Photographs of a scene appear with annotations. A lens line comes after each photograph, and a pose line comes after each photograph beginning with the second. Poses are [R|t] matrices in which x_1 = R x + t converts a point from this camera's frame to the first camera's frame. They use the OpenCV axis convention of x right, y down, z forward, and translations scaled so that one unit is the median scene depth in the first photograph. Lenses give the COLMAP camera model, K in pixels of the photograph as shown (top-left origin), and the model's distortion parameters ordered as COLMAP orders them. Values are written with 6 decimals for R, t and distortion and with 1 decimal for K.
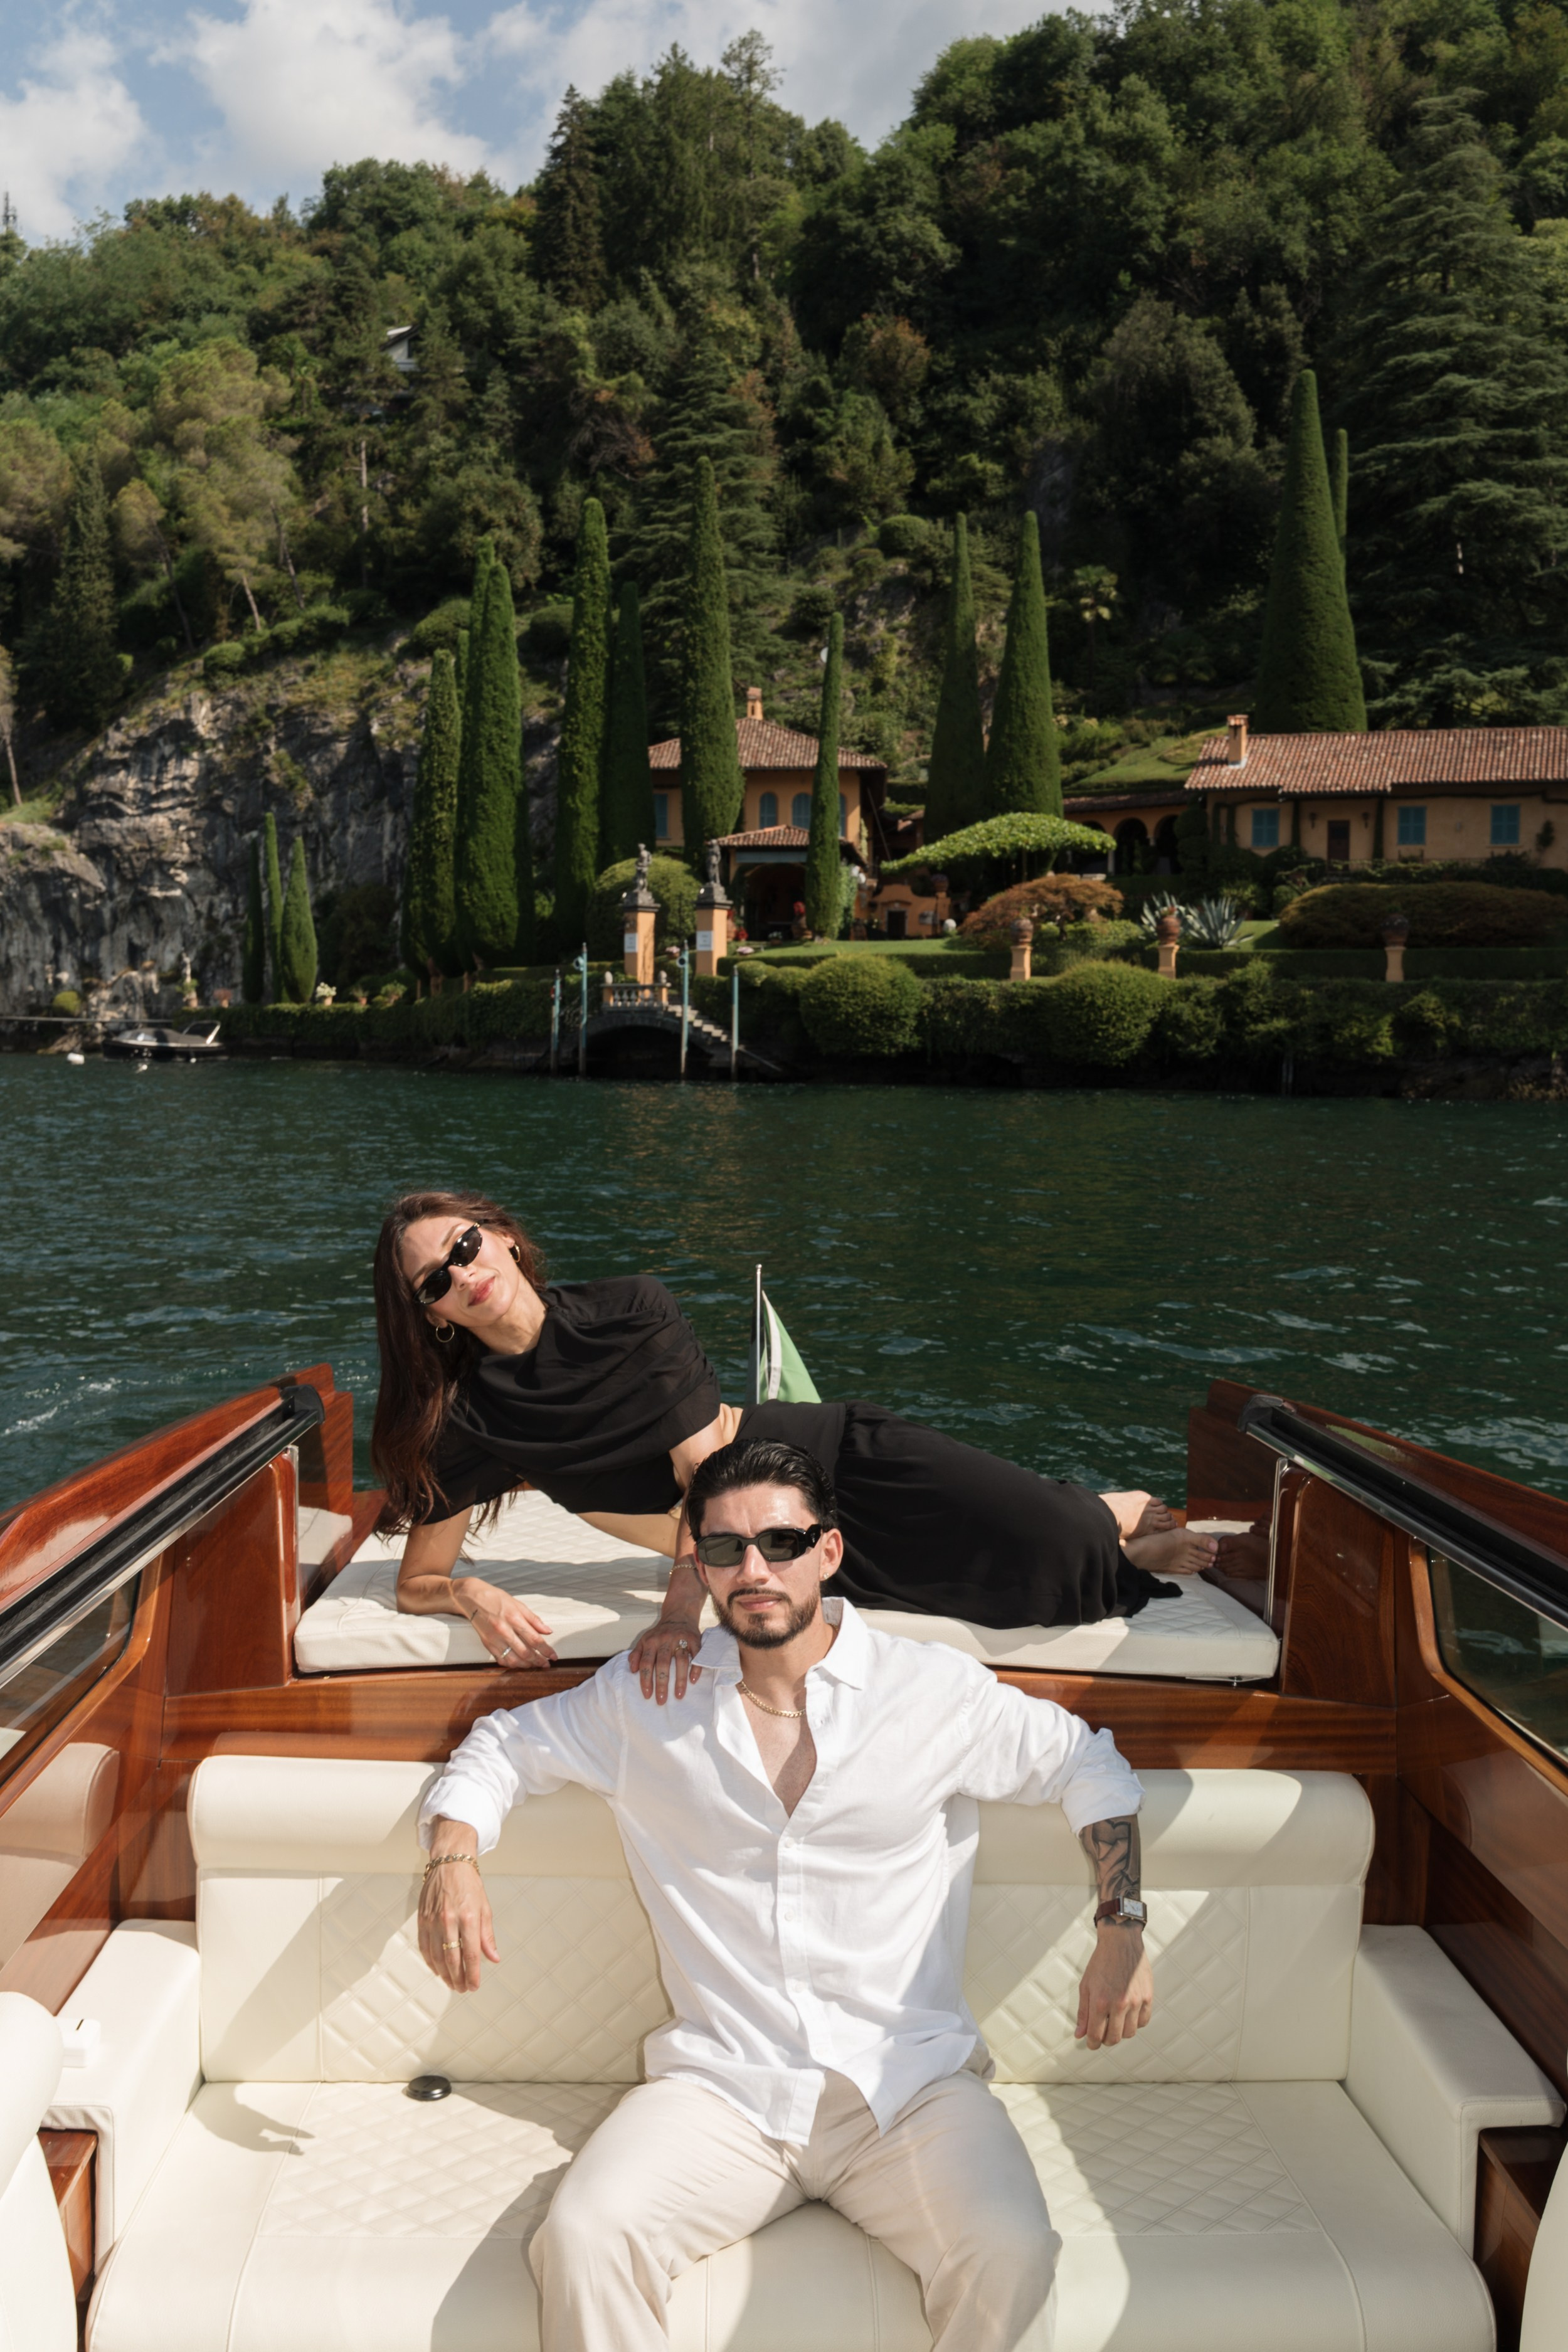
lens RADIAL K [[2094.3, 0, 796.7], [0, 2094.3, 1205.2], [0, 0, 1]] dist [-0.120197, 0.096861]
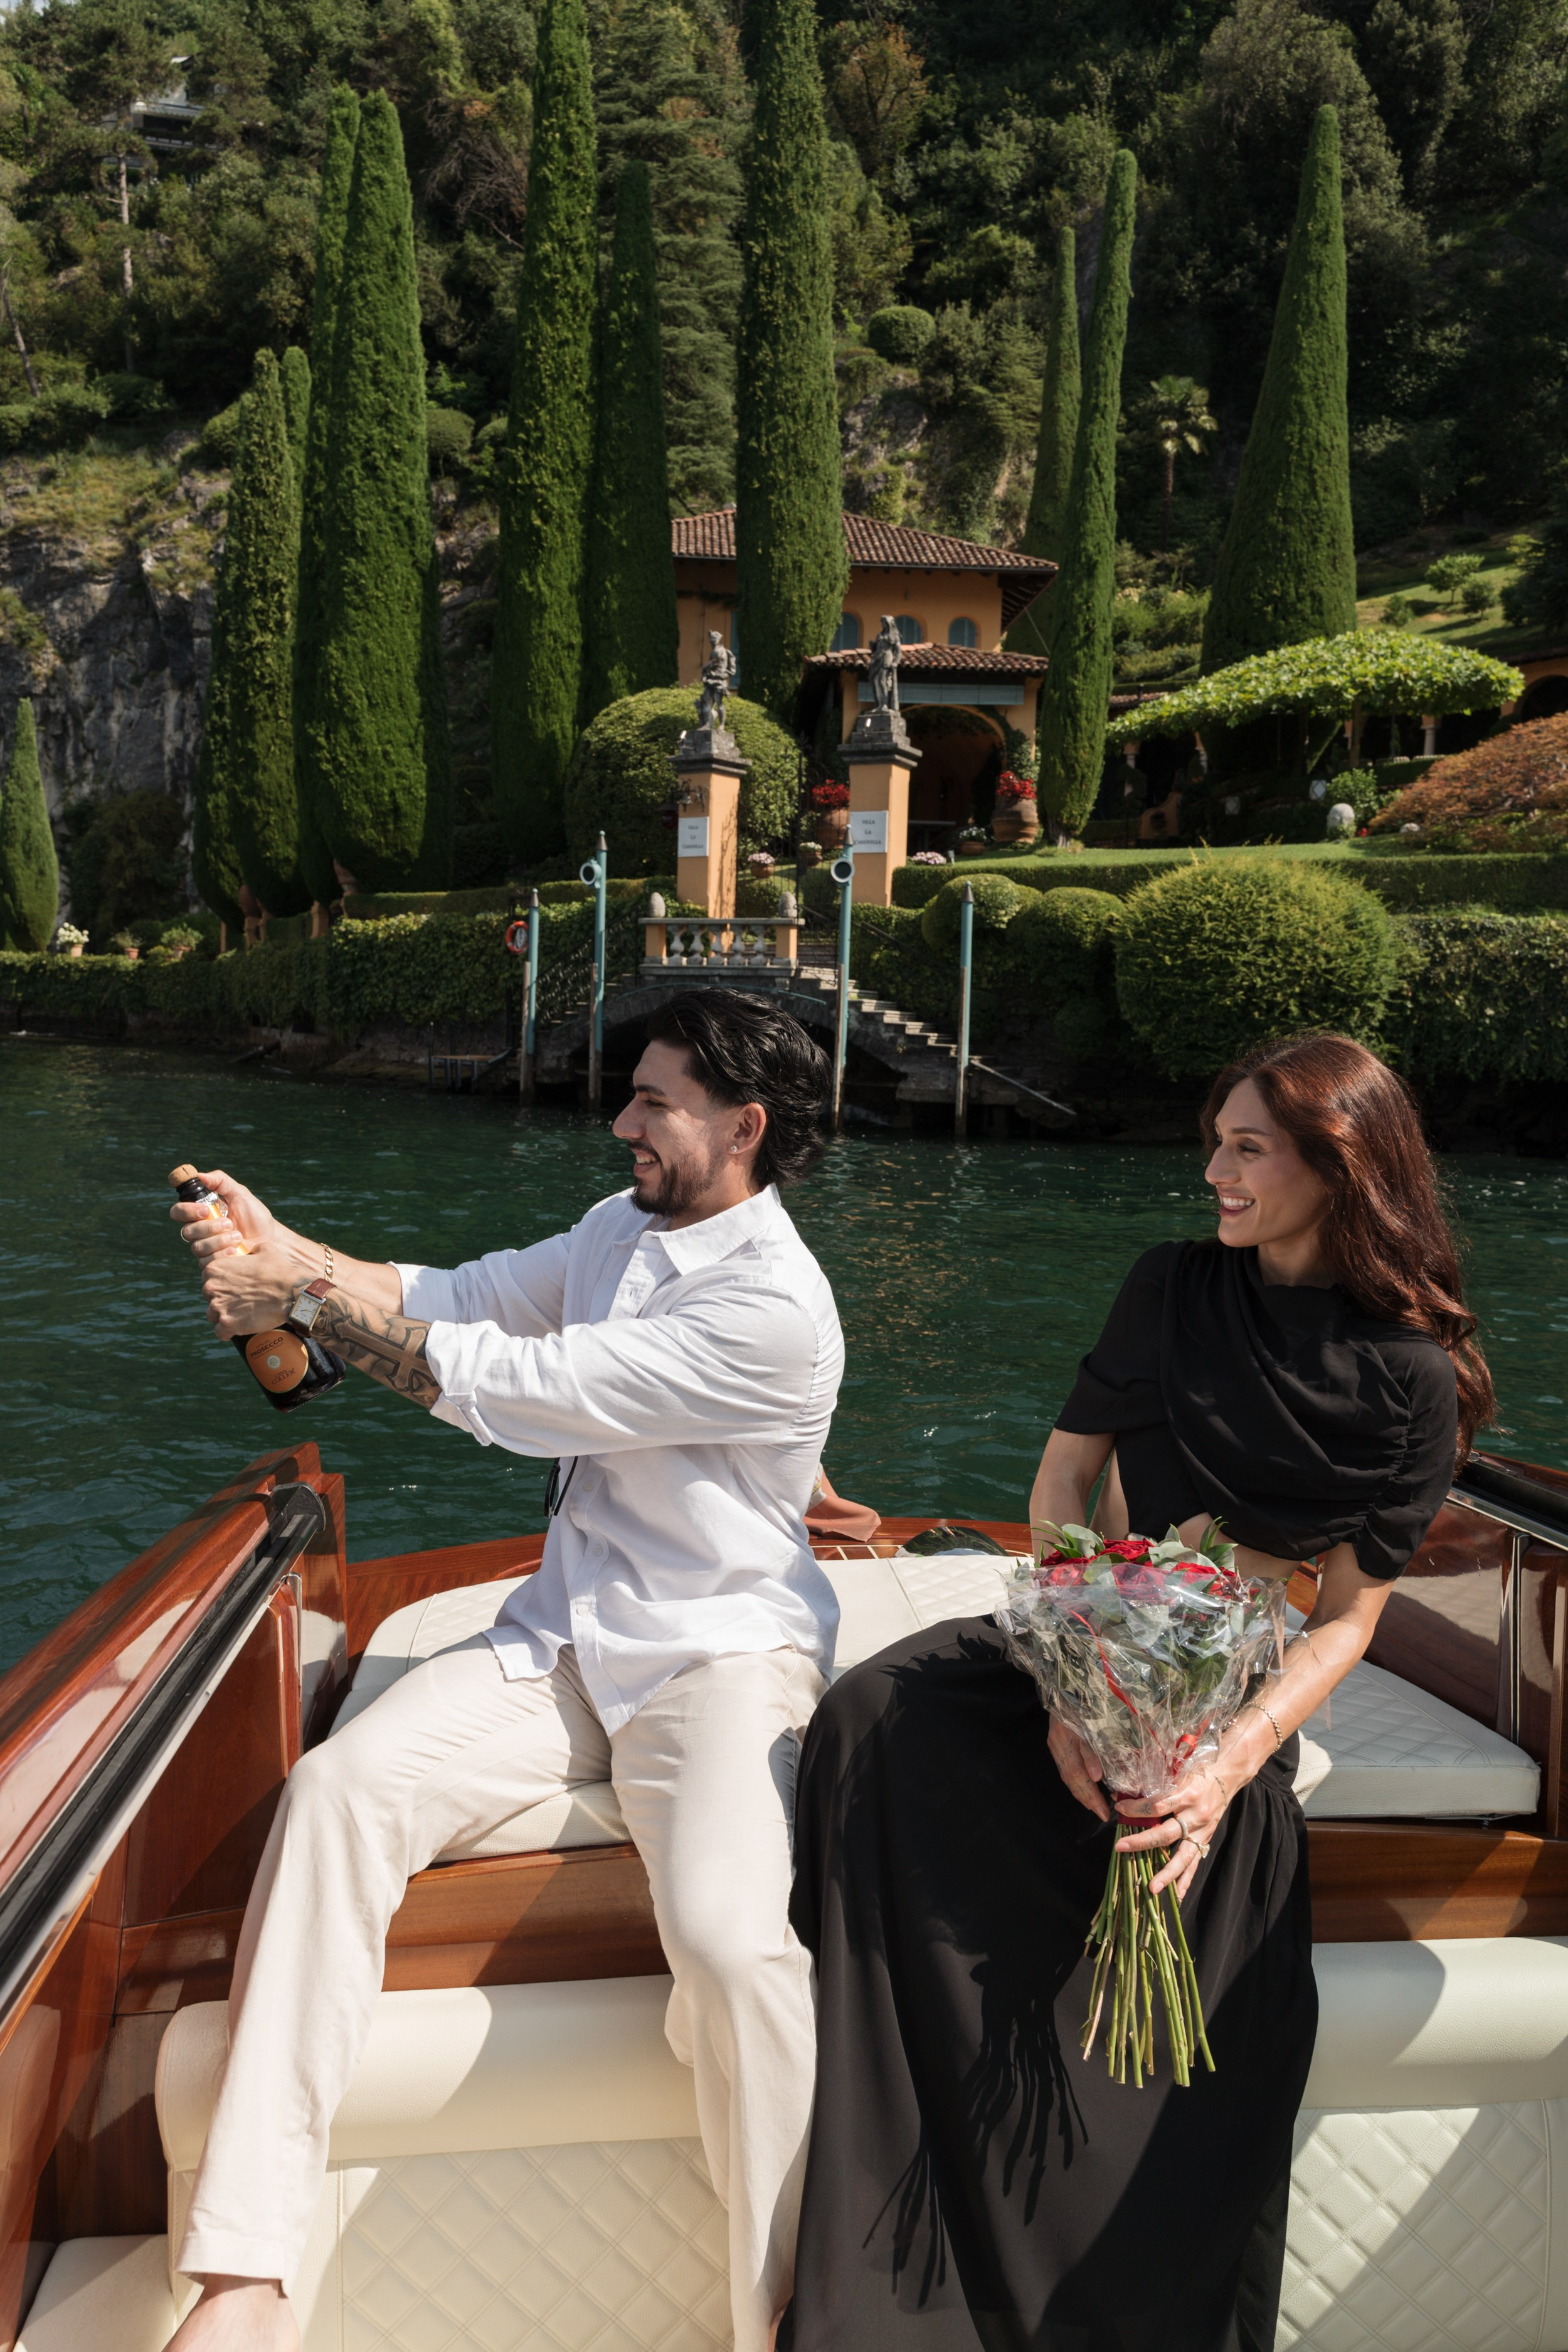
lens RADIAL K [[1908.8, 0, 834.1], [0, 1908.8, 1151.5], [0, 0, 1]] dist [0.231545, -0.245479]
pose [[0.991463, 0.010071, 0.129997, -0.058223], [-0.008754, 0.999904, -0.010703, -0.026137], [-0.130092, 0.009474, 0.991457, 0.304319]]
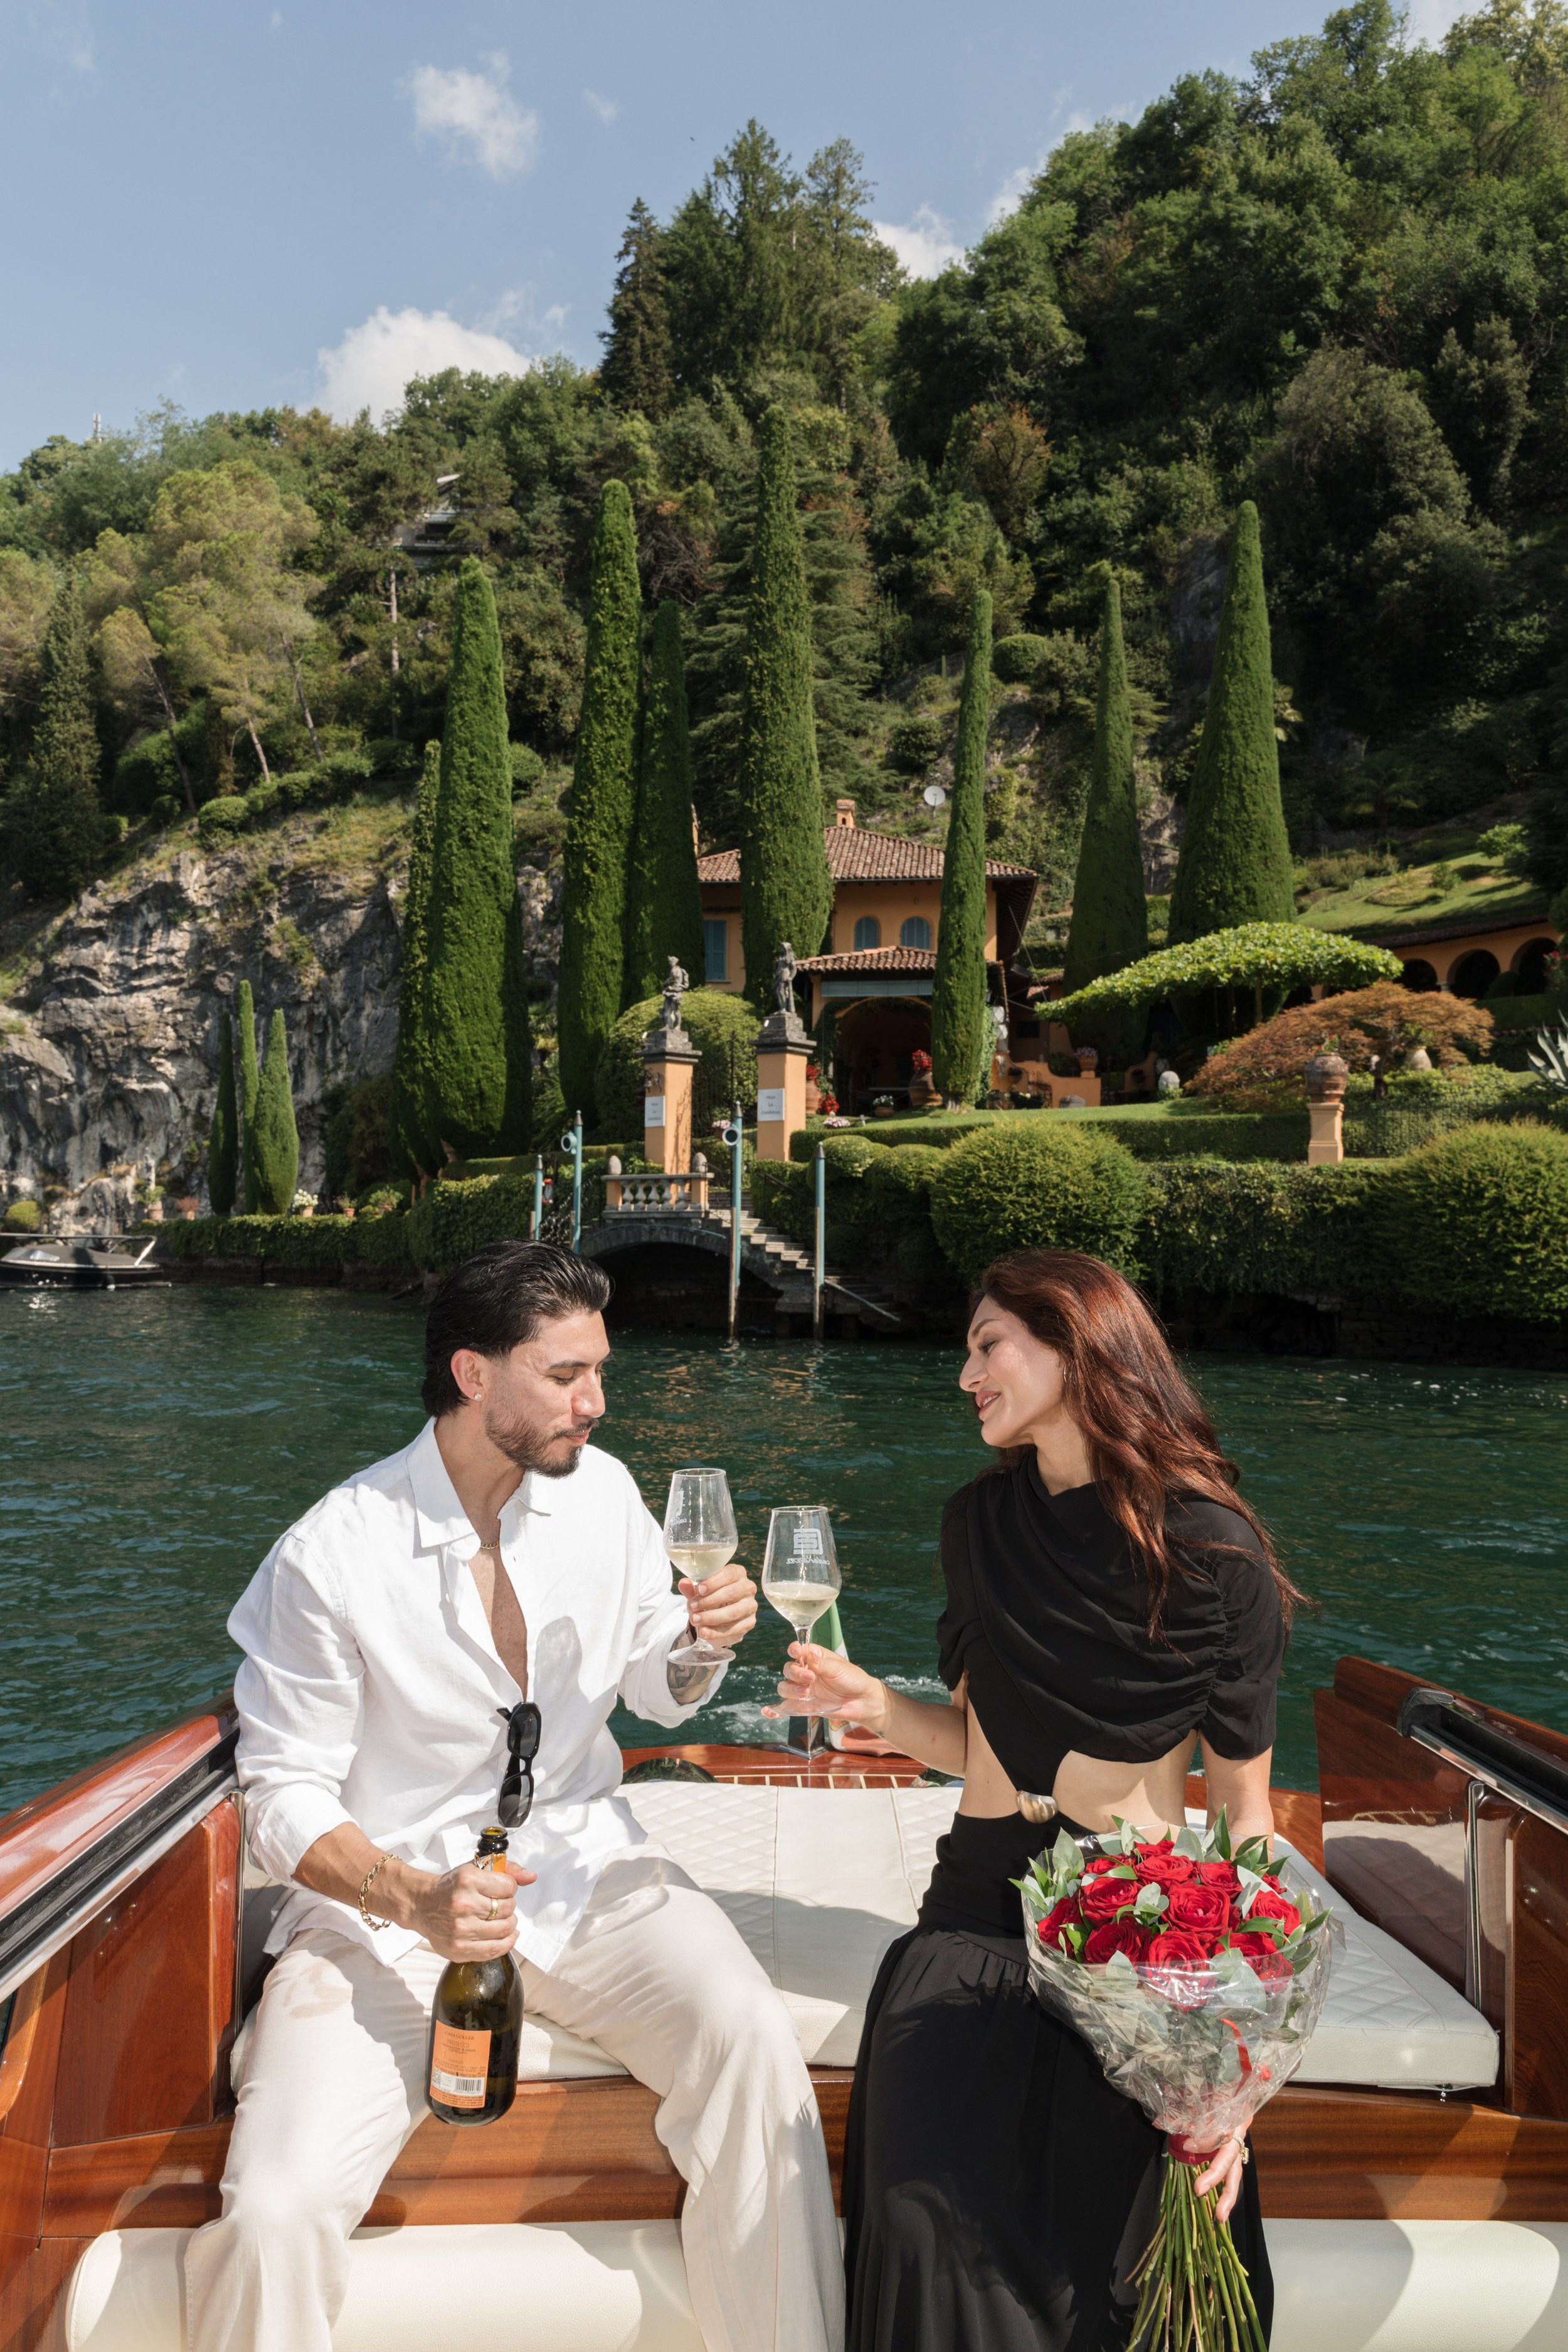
lens RADIAL K [[1911.9, 0, 784.0], [0, 1911.9, 1176.0], [0, 0, 1]] dist [0.136996, -0.118648]
pose [[0.998877, -0.000460, -0.047378, -0.007253], [-0.005301, 0.992590, -0.121398, -0.020264], [0.047083, 0.121513, 0.991473, 0.239823]]
